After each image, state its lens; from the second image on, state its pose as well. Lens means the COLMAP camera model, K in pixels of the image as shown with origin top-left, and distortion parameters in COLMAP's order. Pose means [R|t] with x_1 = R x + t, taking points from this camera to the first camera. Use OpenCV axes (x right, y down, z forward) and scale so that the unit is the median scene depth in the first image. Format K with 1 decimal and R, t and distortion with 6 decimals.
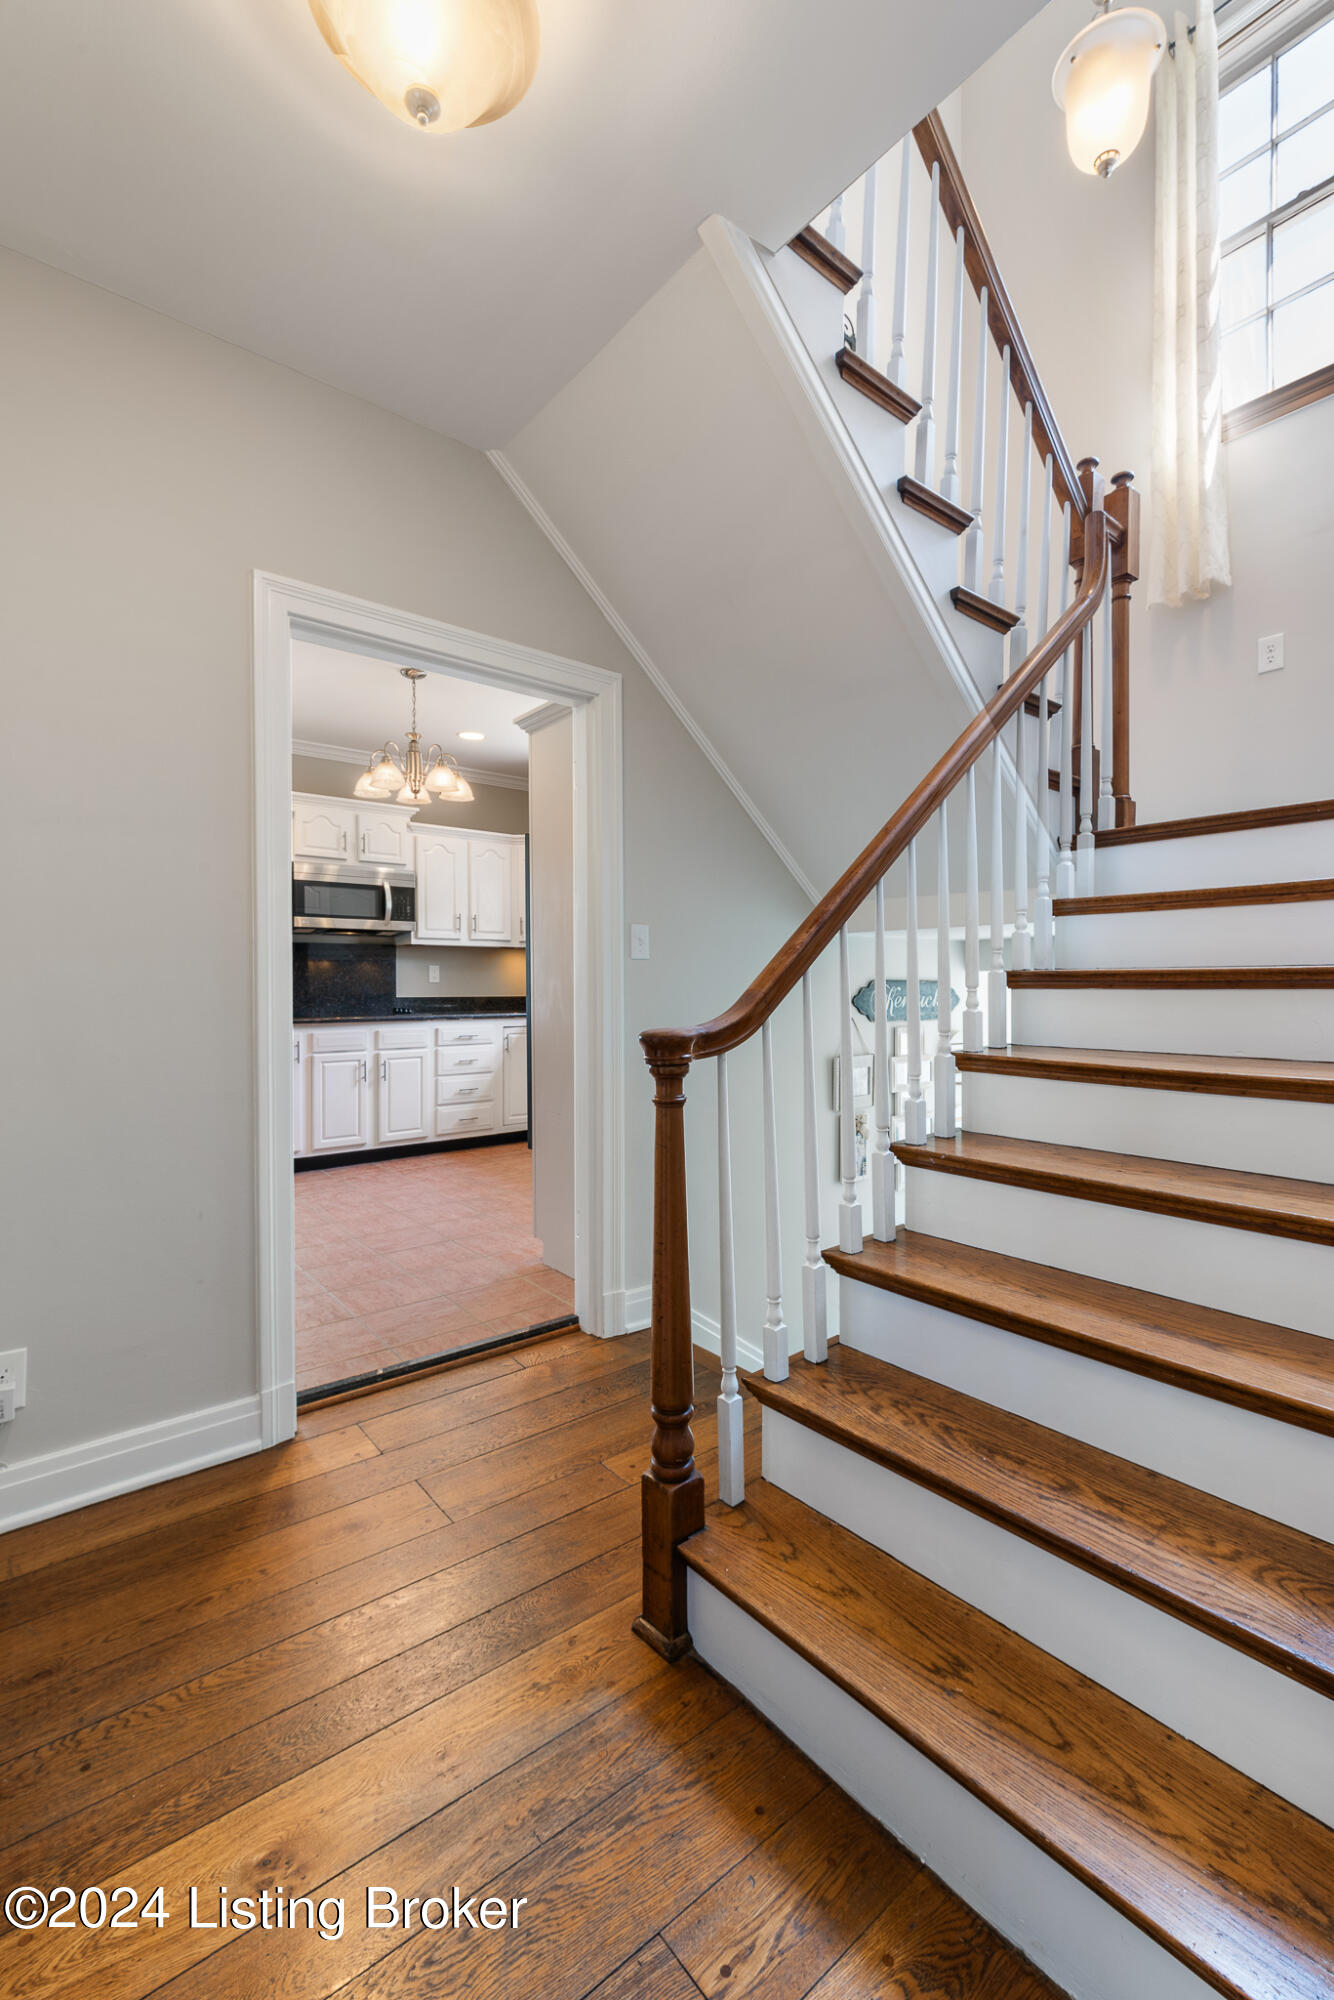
lens RADIAL K [[853.8, 0, 670.0], [0, 853.8, 990.4], [0, 0, 1]] dist [-0.000391, 0.000111]
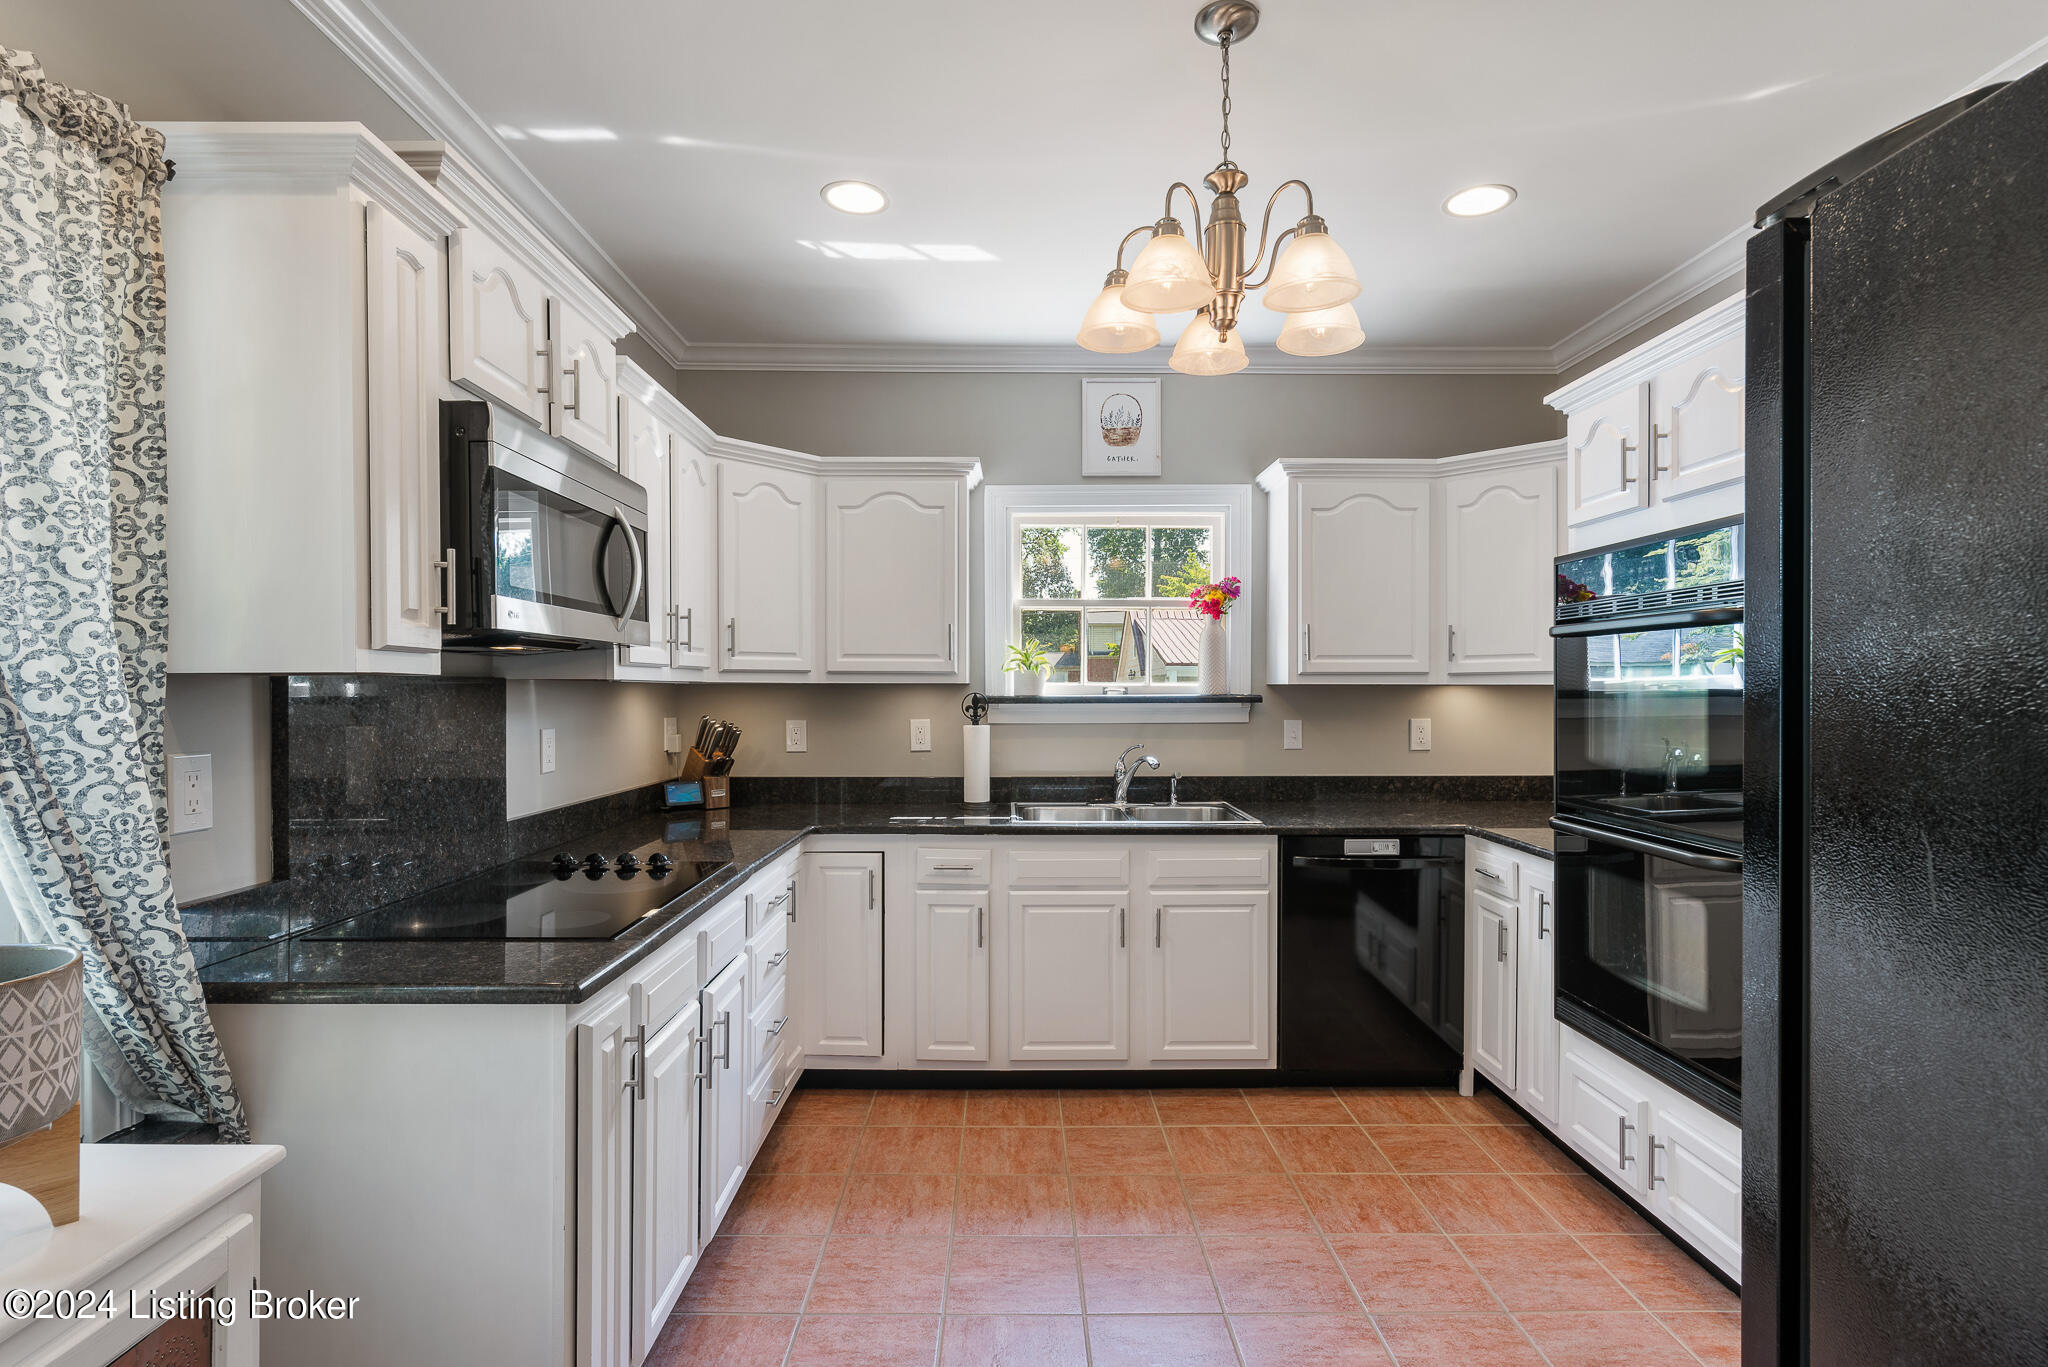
lens RADIAL K [[1002.5, 0, 1019.1], [0, 1002.5, 692.4], [0, 0, 1]] dist [0.001504, -0.000122]
pose [[0.613806, -0.003210, 0.789450, -0.557207], [0.007245, 0.999973, -0.001568, -0.048083], [-0.789424, 0.006682, 0.613812, 0.604182]]
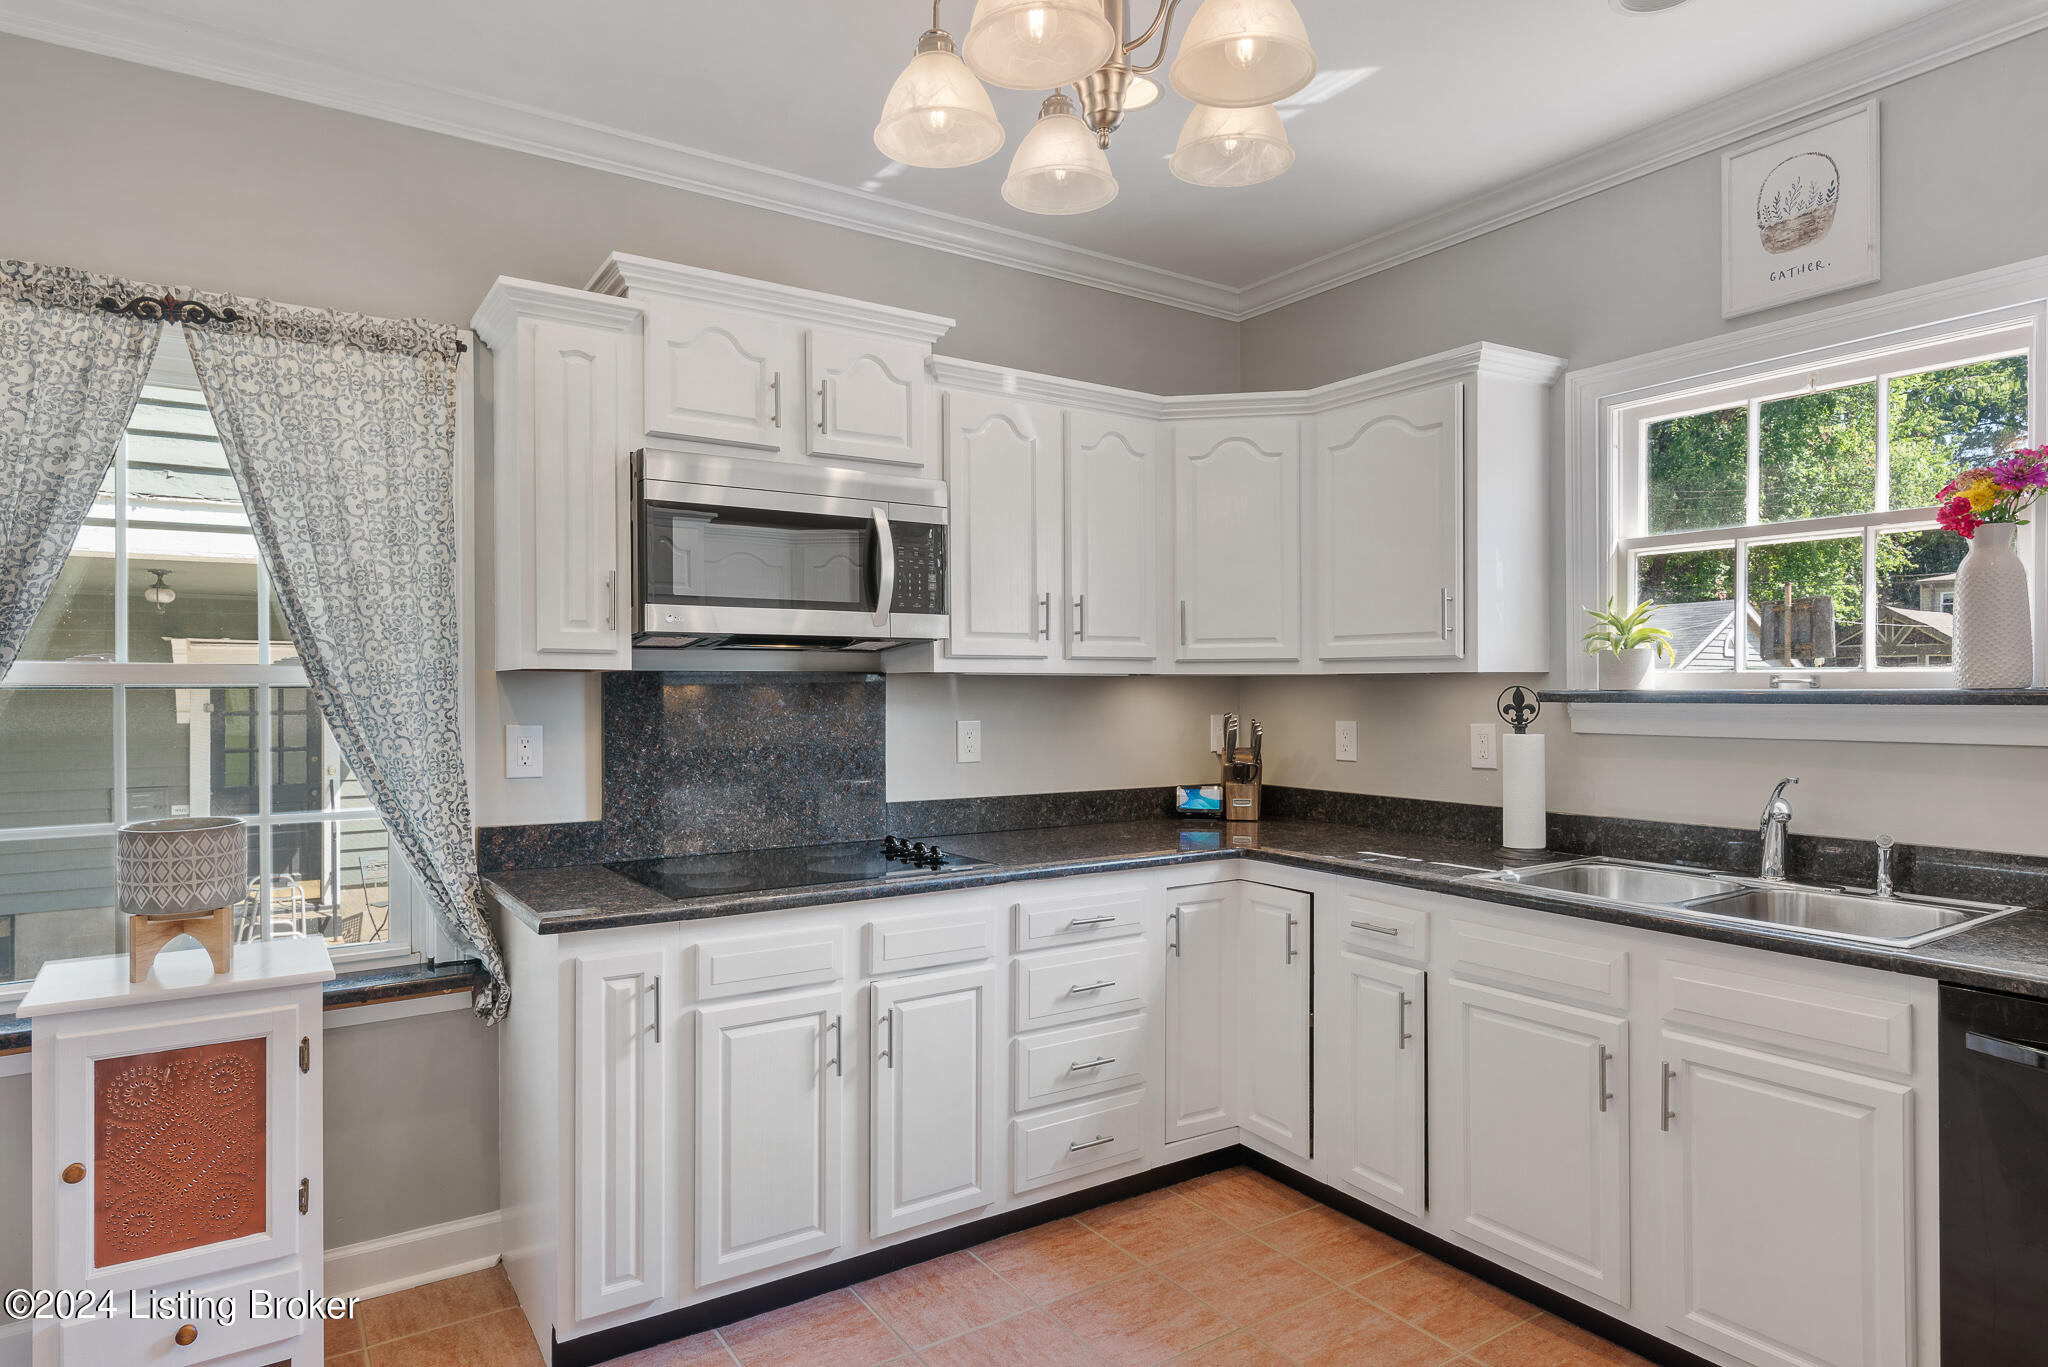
lens RADIAL K [[1163.4, 0, 1018.7], [0, 1163.4, 686.4], [0, 0, 1]] dist [-0.000103, -0.000537]
pose [[0.995898, -0.002626, -0.090445, -0.223324], [0.001673, 0.999942, -0.010602, -0.043544], [0.090468, 0.010407, 0.995845, 0.493838]]
